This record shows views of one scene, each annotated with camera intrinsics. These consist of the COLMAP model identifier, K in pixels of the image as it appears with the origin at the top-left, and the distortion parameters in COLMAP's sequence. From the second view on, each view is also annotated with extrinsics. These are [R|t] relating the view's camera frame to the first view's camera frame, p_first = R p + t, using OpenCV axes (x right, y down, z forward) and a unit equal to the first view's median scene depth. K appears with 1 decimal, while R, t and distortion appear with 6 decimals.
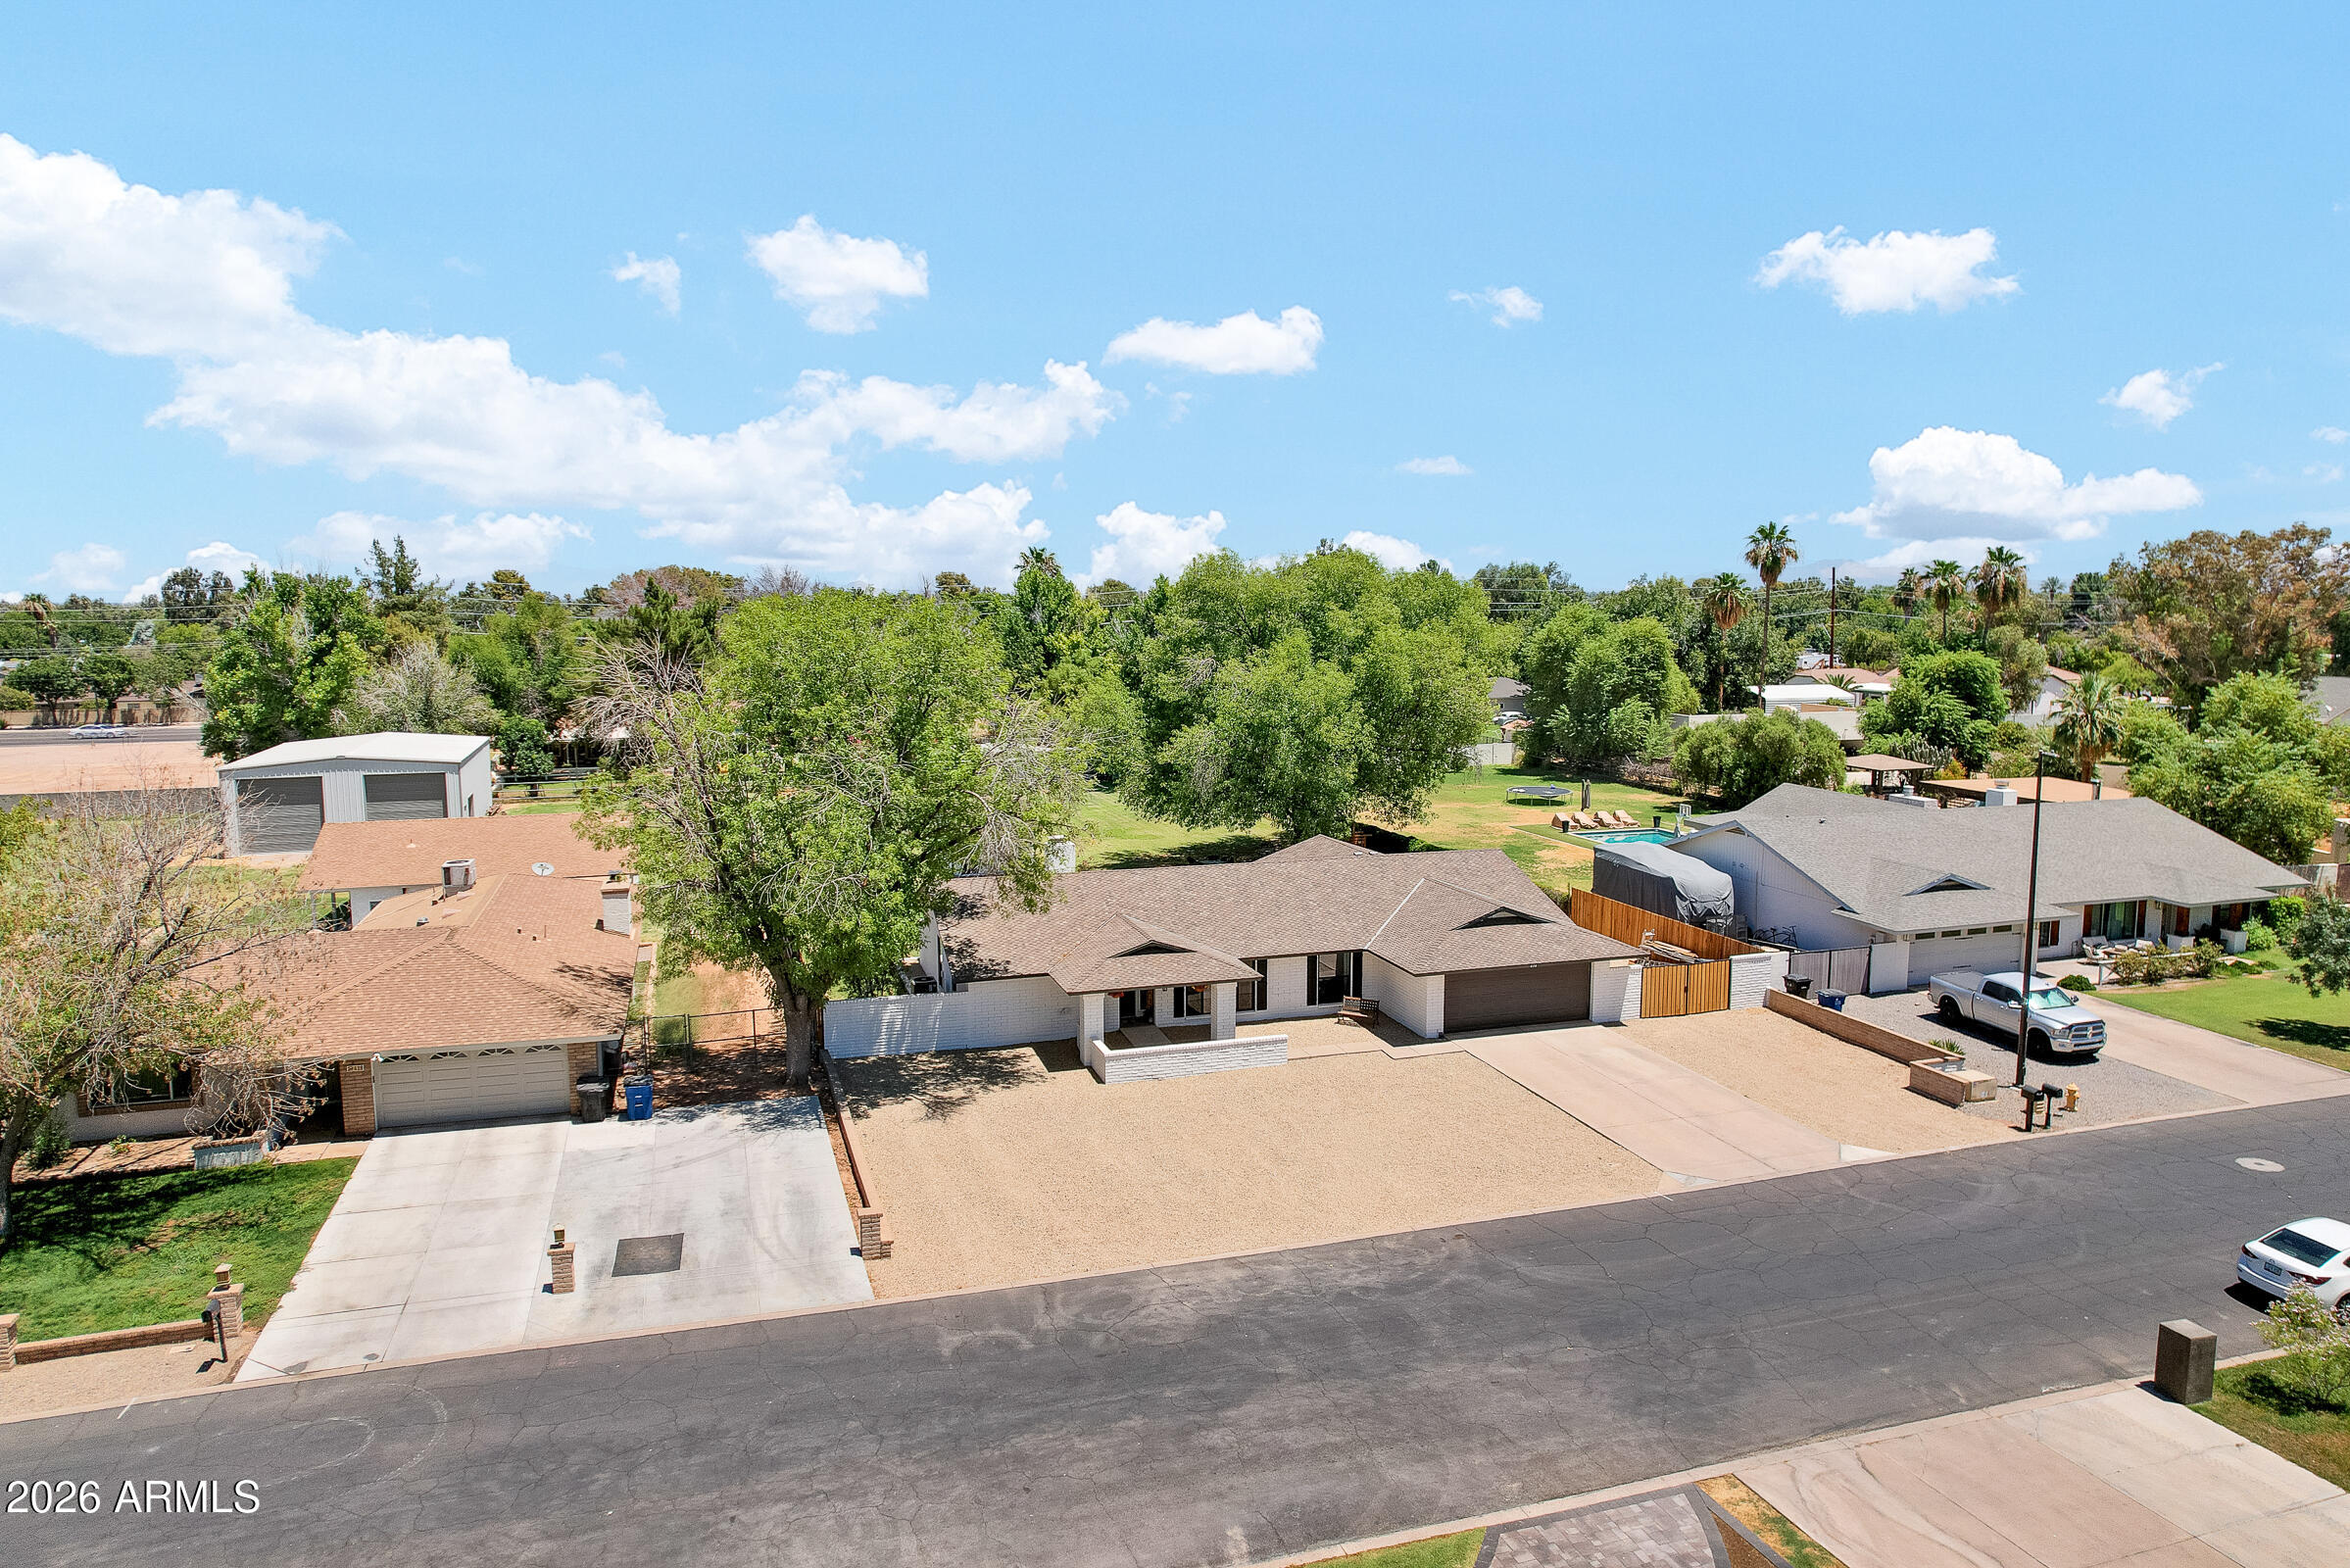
lens RADIAL K [[1528.4, 0, 1185.9], [0, 1528.4, 778.7], [0, 0, 1]] dist [-0.076313, 0.068605]
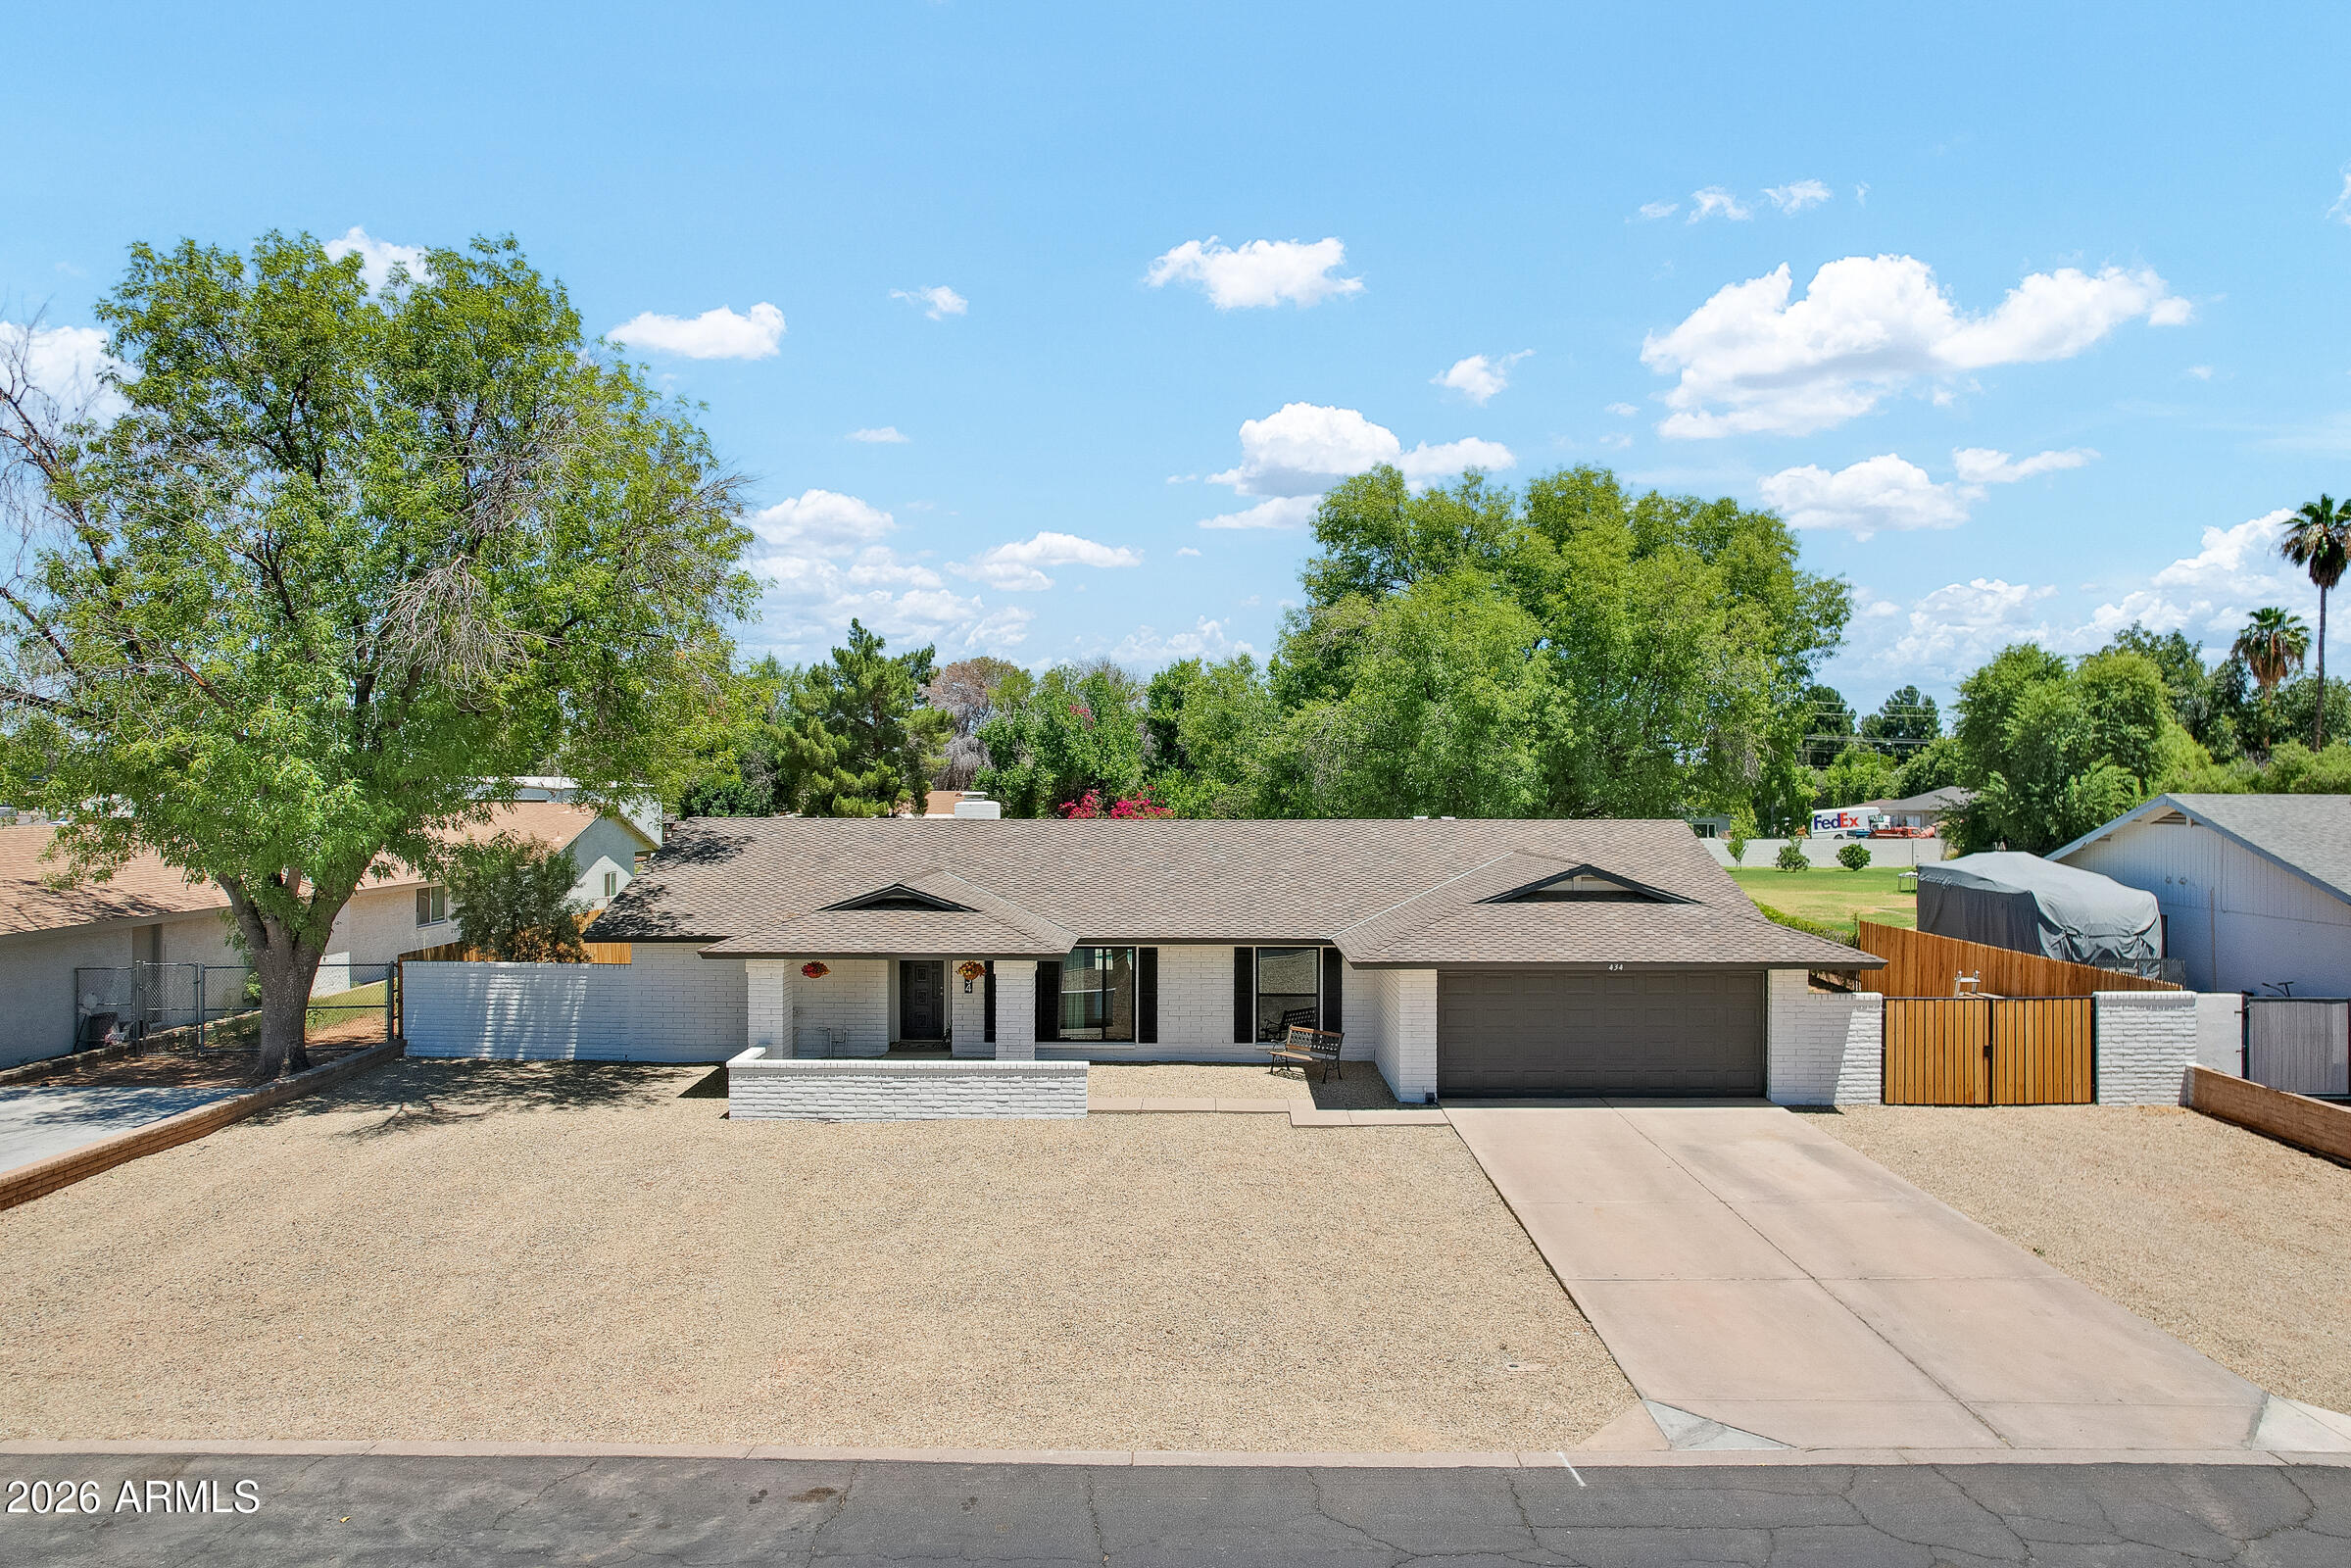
lens RADIAL K [[1529.0, 0, 1186.4], [0, 1529.0, 778.7], [0, 0, 1]] dist [-0.076313, 0.068605]
pose [[0.949648, 0.000630, -0.313318, 0.250220], [-0.038626, 0.992605, -0.115079, 0.124217], [0.310928, 0.121387, 0.942650, 0.479441]]
